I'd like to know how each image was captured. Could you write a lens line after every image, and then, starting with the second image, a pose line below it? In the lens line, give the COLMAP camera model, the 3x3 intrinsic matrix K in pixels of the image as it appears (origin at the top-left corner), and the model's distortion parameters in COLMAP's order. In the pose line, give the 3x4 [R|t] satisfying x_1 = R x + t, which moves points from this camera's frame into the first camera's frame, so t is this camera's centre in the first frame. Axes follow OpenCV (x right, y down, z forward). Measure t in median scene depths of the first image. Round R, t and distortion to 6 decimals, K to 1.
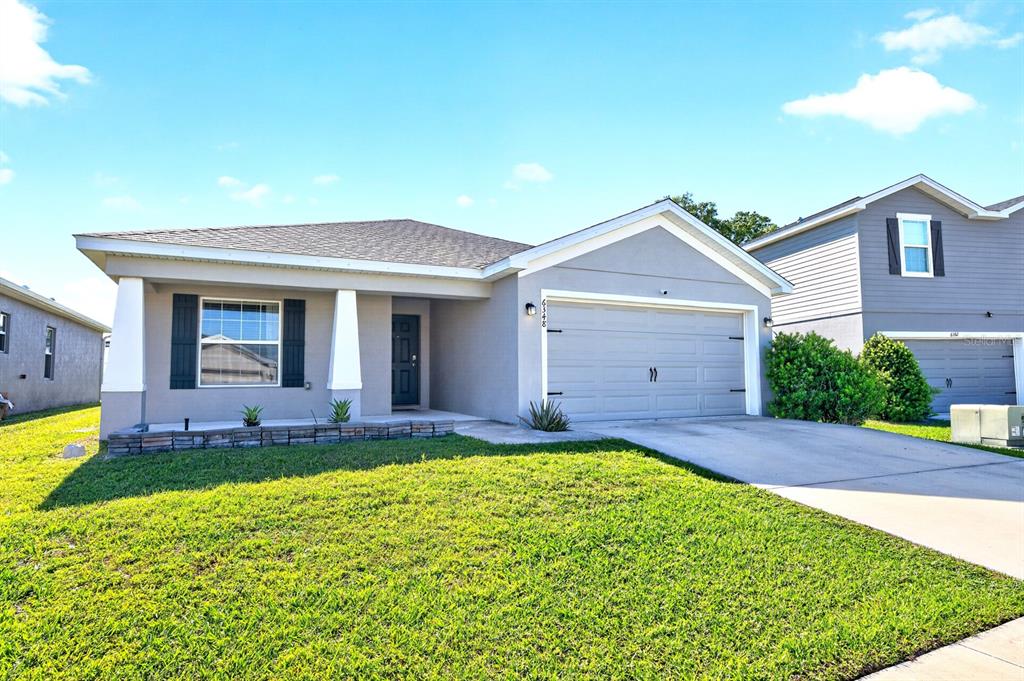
lens RADIAL K [[402.2, 0, 510.3], [0, 402.2, 339.3], [0, 0, 1]] dist [-0.011738, 0.003957]
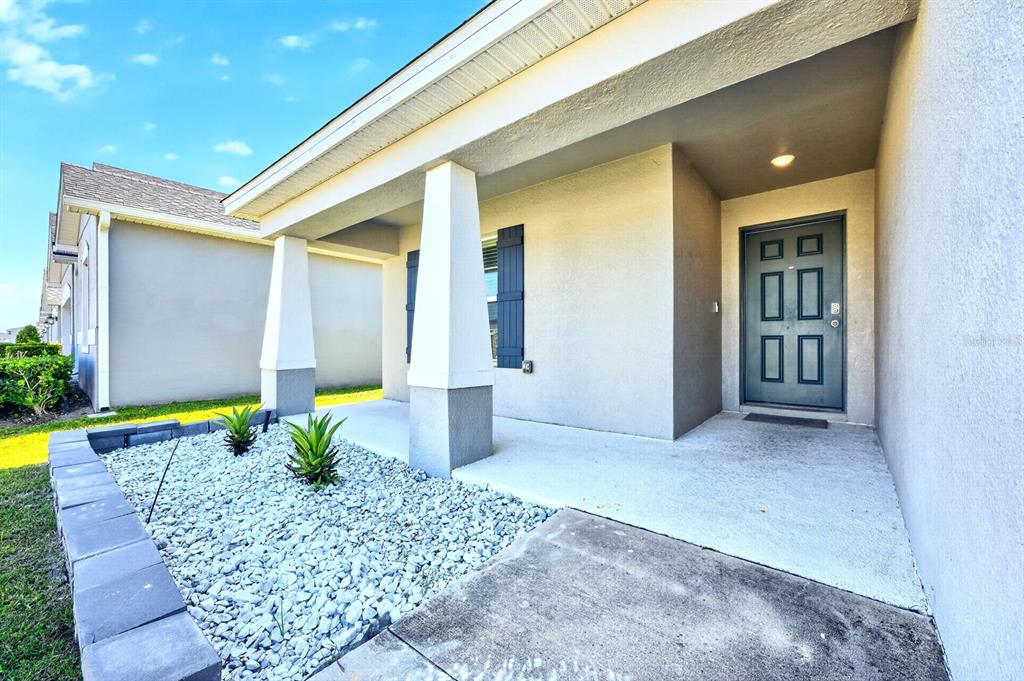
lens RADIAL K [[402.2, 0, 510.3], [0, 402.2, 339.3], [0, 0, 1]] dist [-0.011738, 0.003957]
pose [[0.410863, 0.002093, -0.911695, 0.035095], [0.084669, 0.995588, 0.040442, 0.048381], [0.907757, -0.093809, 0.408873, 0.728633]]
